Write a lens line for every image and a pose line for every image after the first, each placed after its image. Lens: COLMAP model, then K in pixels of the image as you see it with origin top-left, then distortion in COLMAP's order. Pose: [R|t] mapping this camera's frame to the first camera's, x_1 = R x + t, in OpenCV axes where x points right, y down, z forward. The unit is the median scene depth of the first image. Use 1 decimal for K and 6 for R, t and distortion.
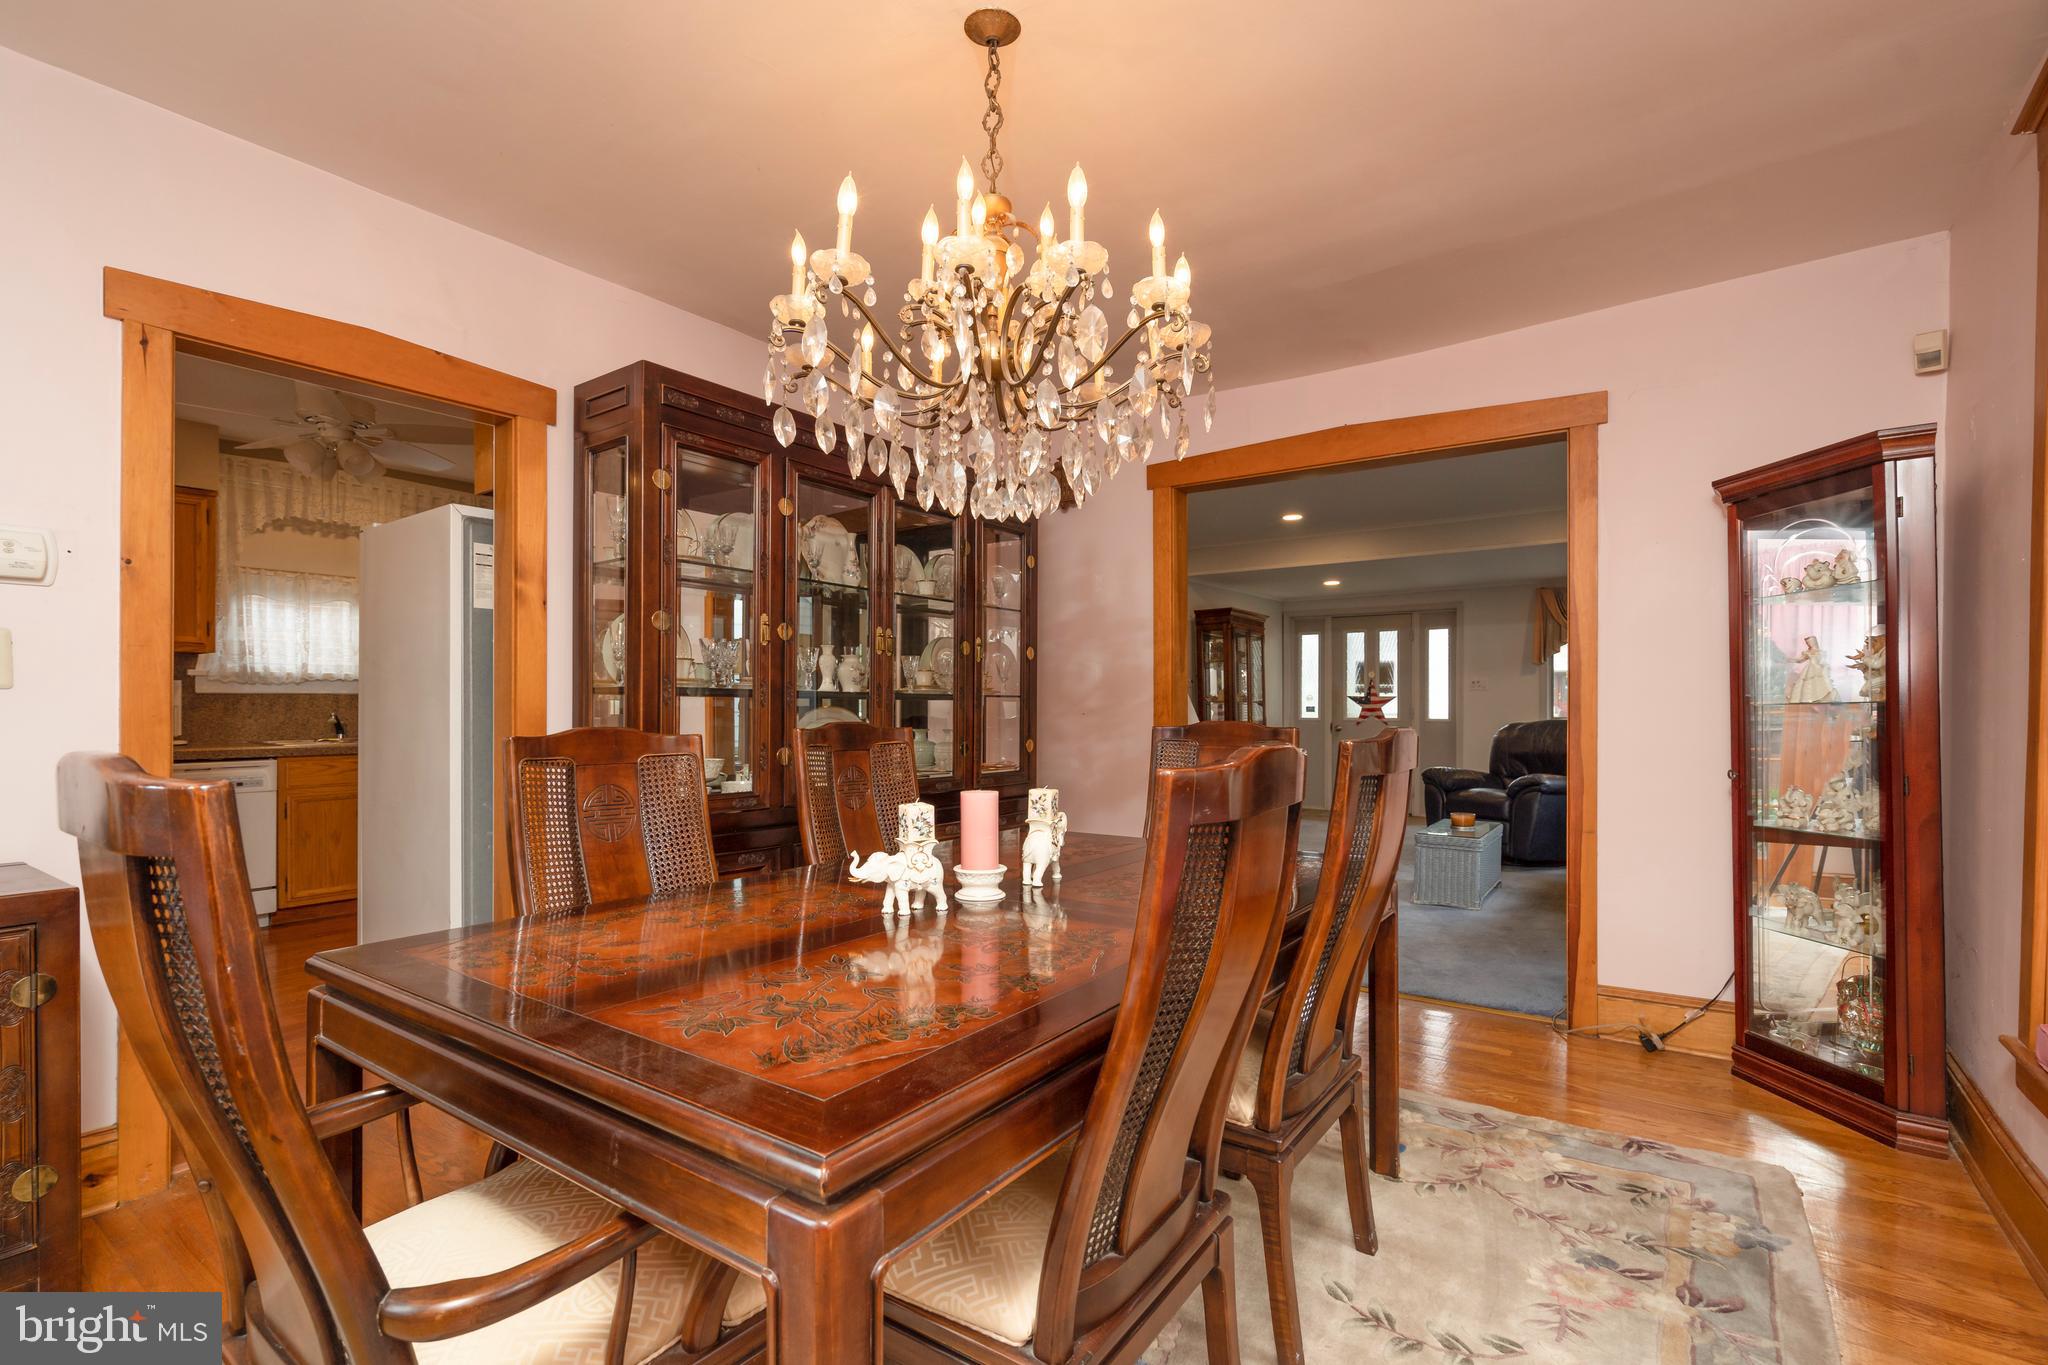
lens RADIAL K [[970.6, 0, 1024.0], [0, 970.6, 682.5], [0, 0, 1]] dist [0.000557, 0.000112]
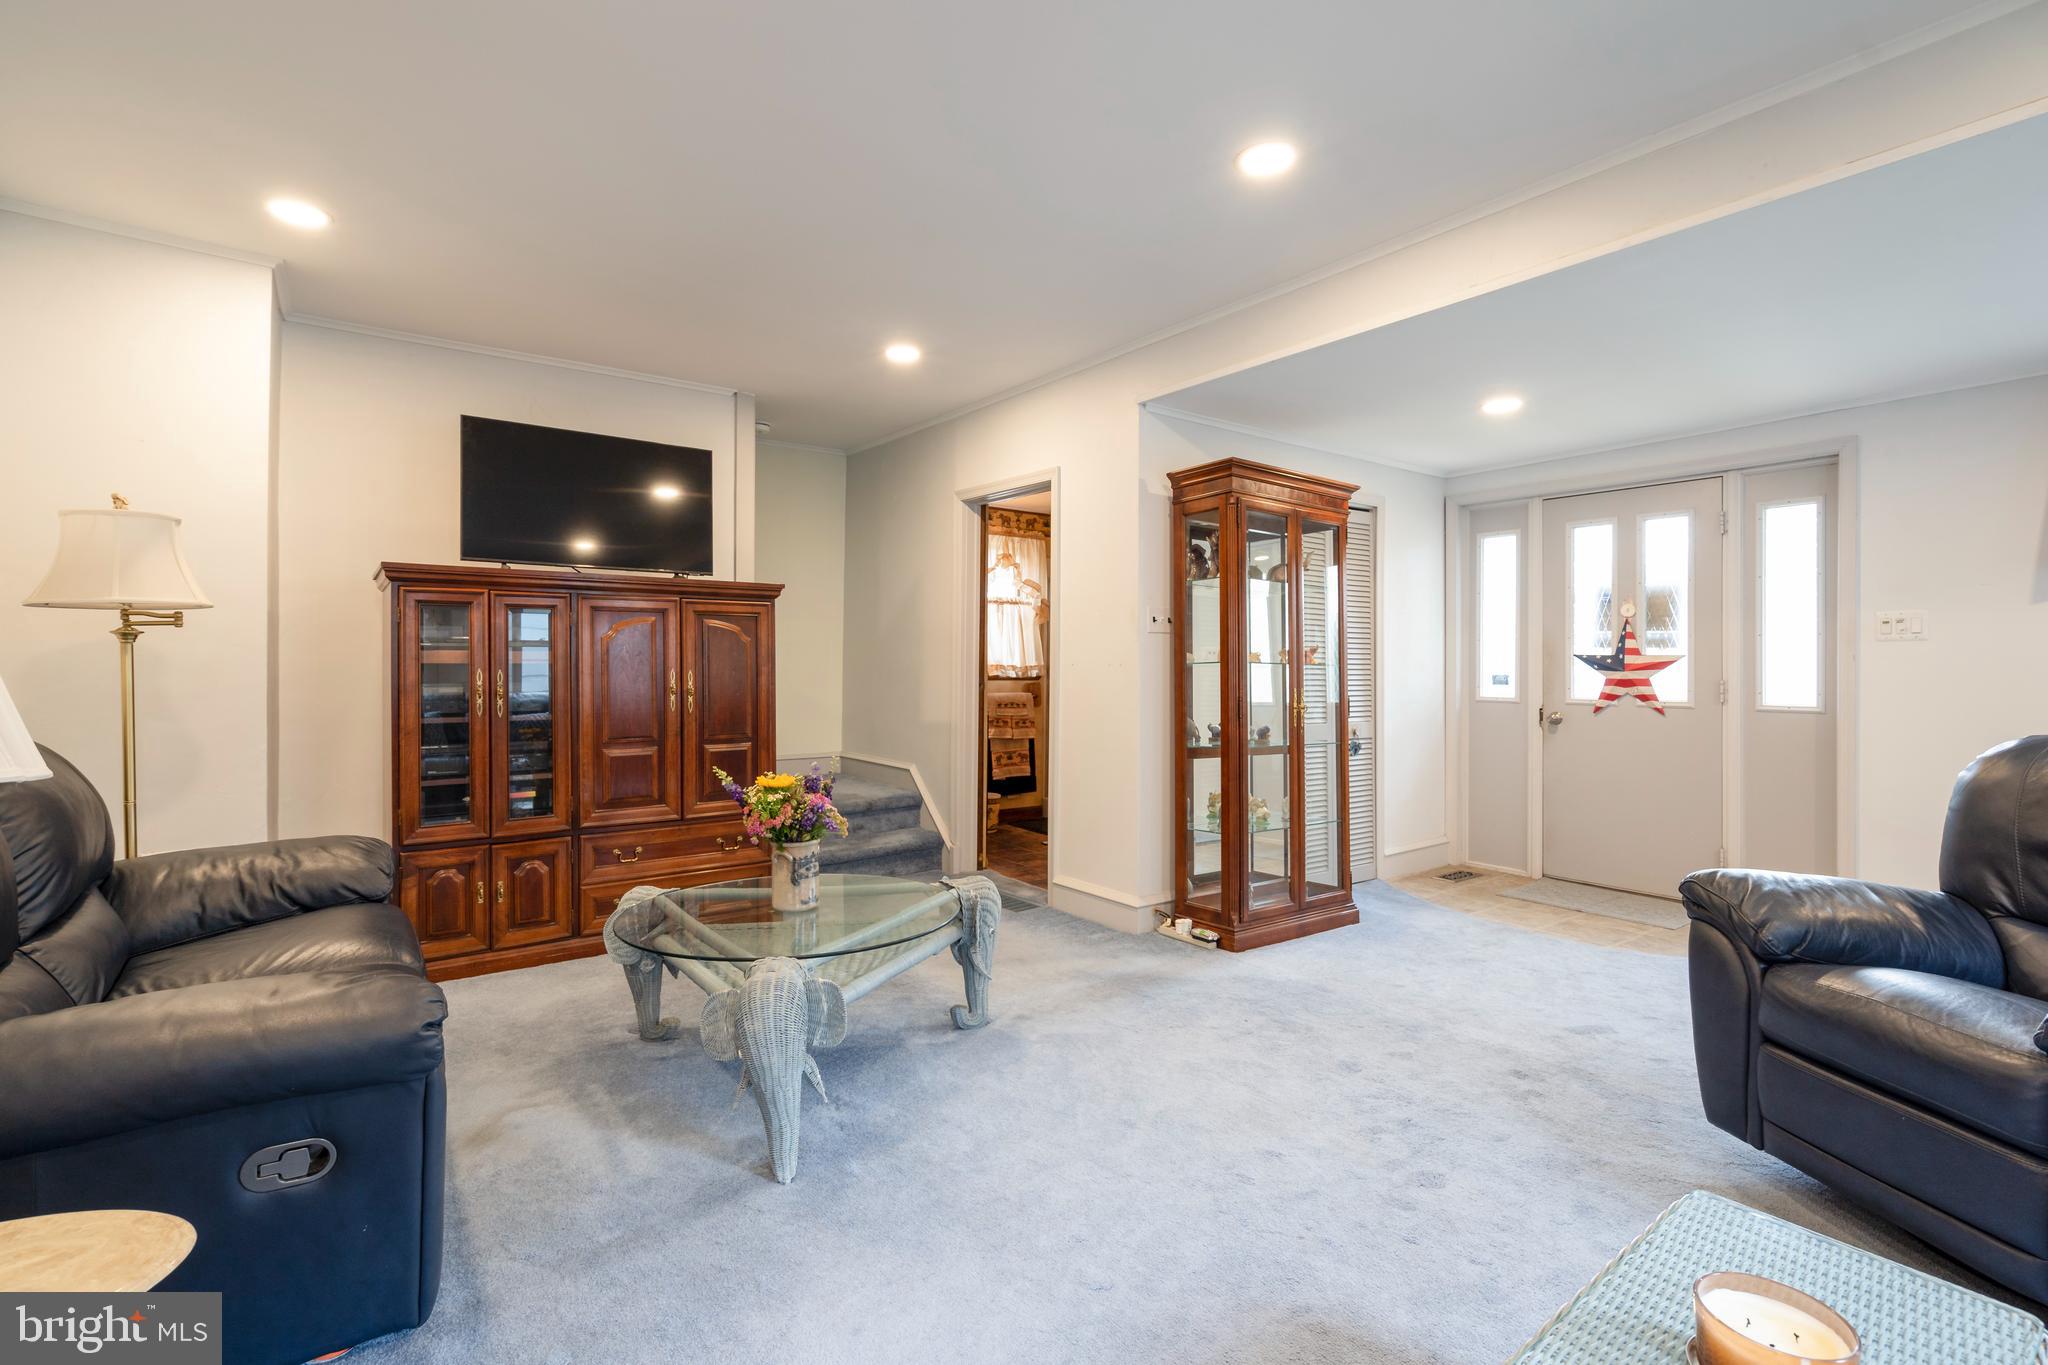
lens RADIAL K [[914.9, 0, 1025.3], [0, 914.9, 666.4], [0, 0, 1]] dist [-0.000723, 0.000020]
pose [[0.946717, 0.004018, -0.322042, 0.222760], [0.003147, 0.999759, 0.021725, 0.008753], [0.322051, -0.021581, 0.946476, 0.474937]]
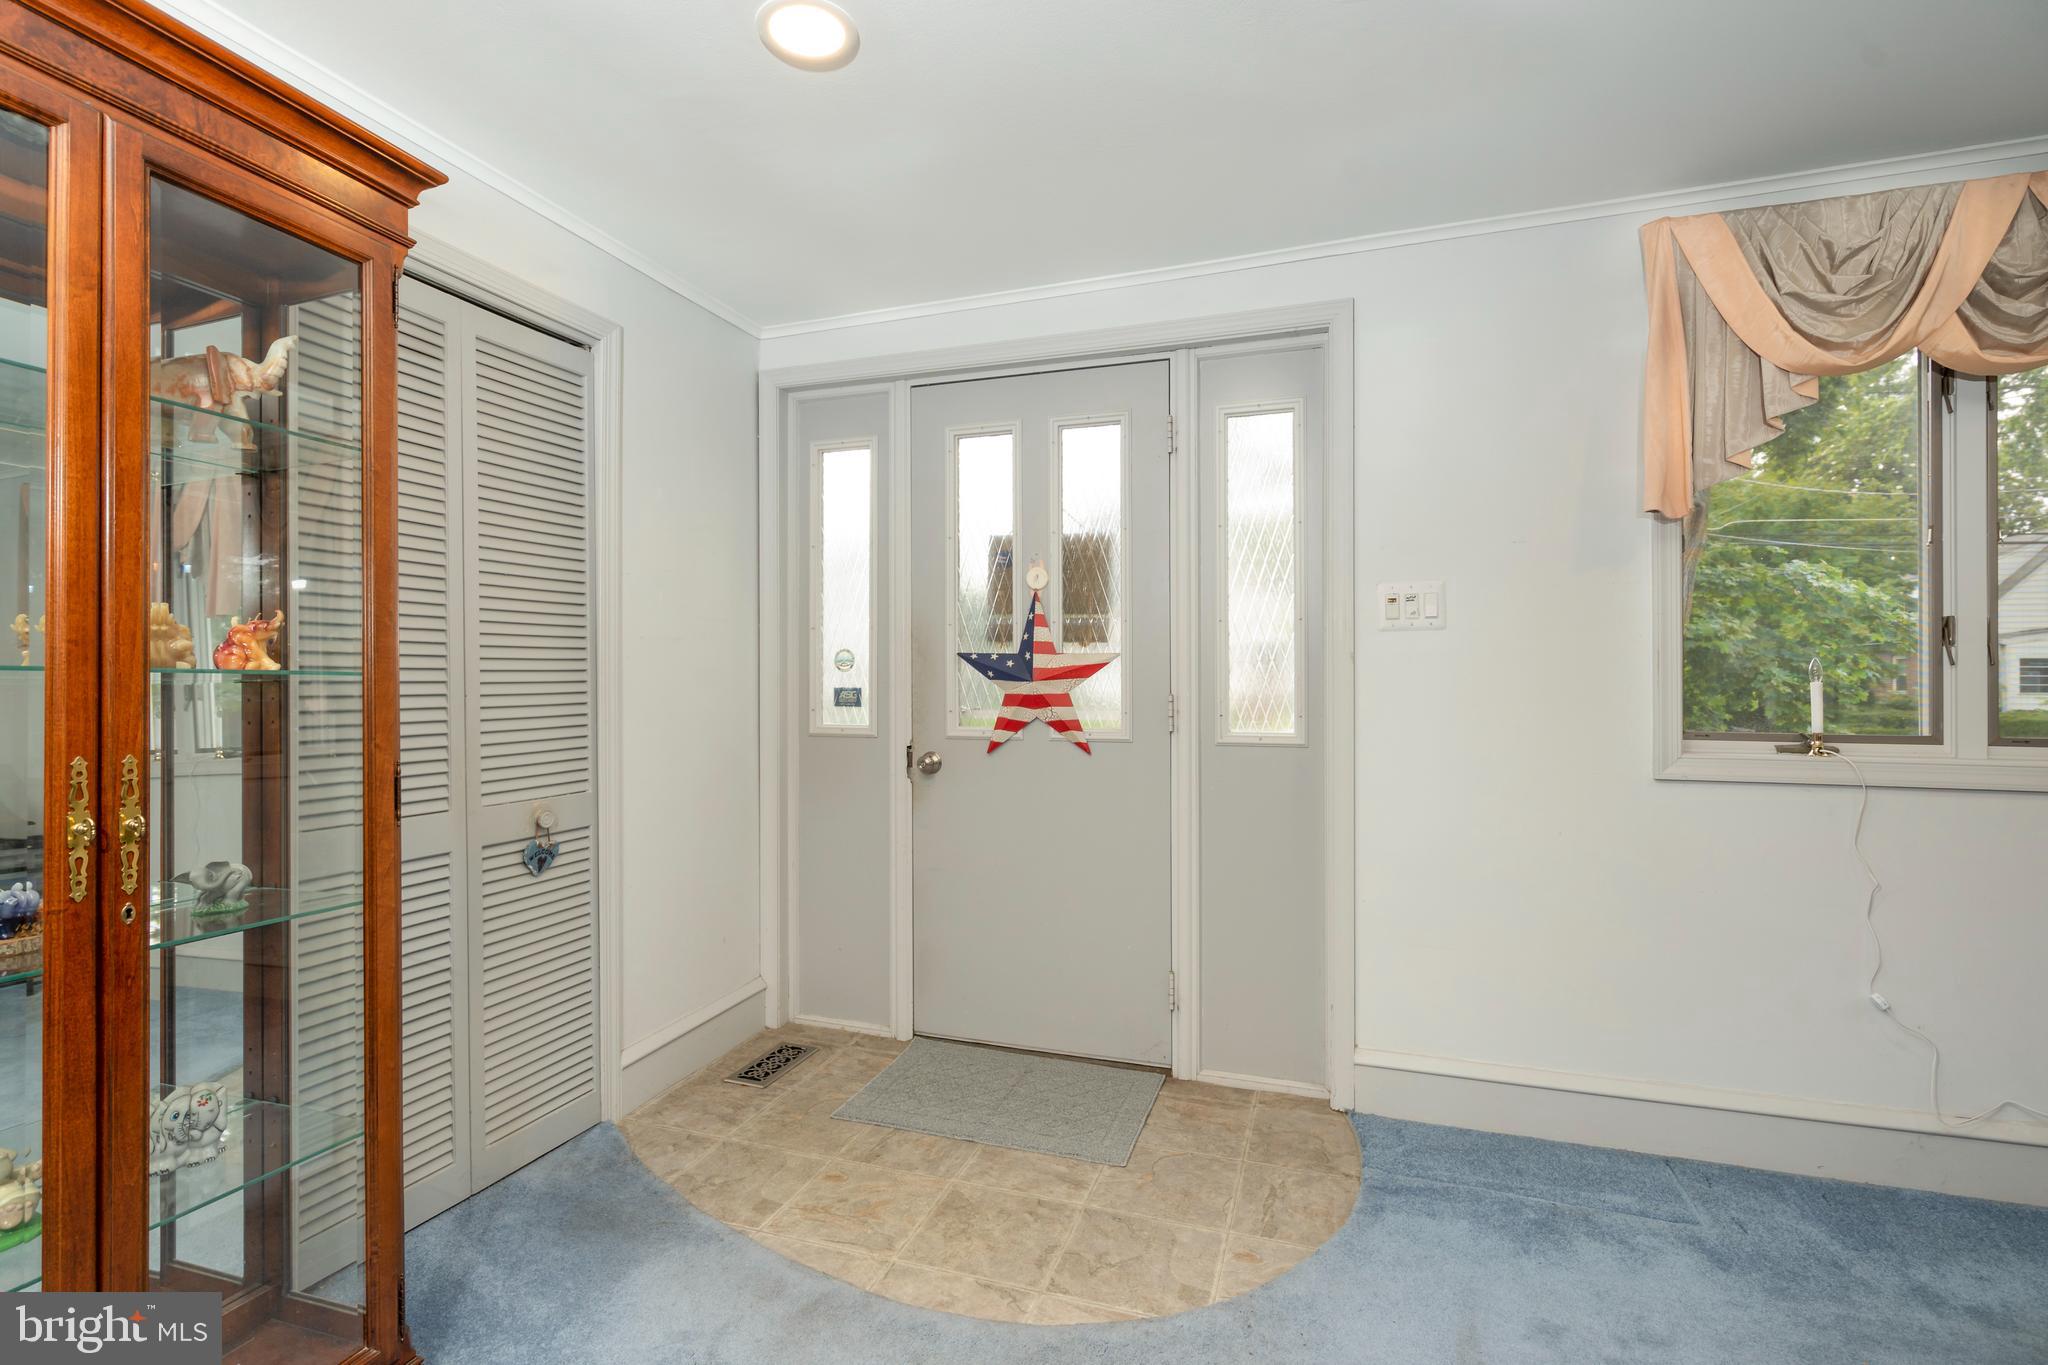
lens RADIAL K [[931.5, 0, 1027.3], [0, 931.5, 677.1], [0, 0, 1]] dist [-0.001720, 0.000172]
pose [[0.953631, 0.002277, 0.300970, 0.274761], [-0.007877, 0.999818, 0.017394, 0.016052], [-0.300876, -0.018958, 0.953475, 0.741687]]
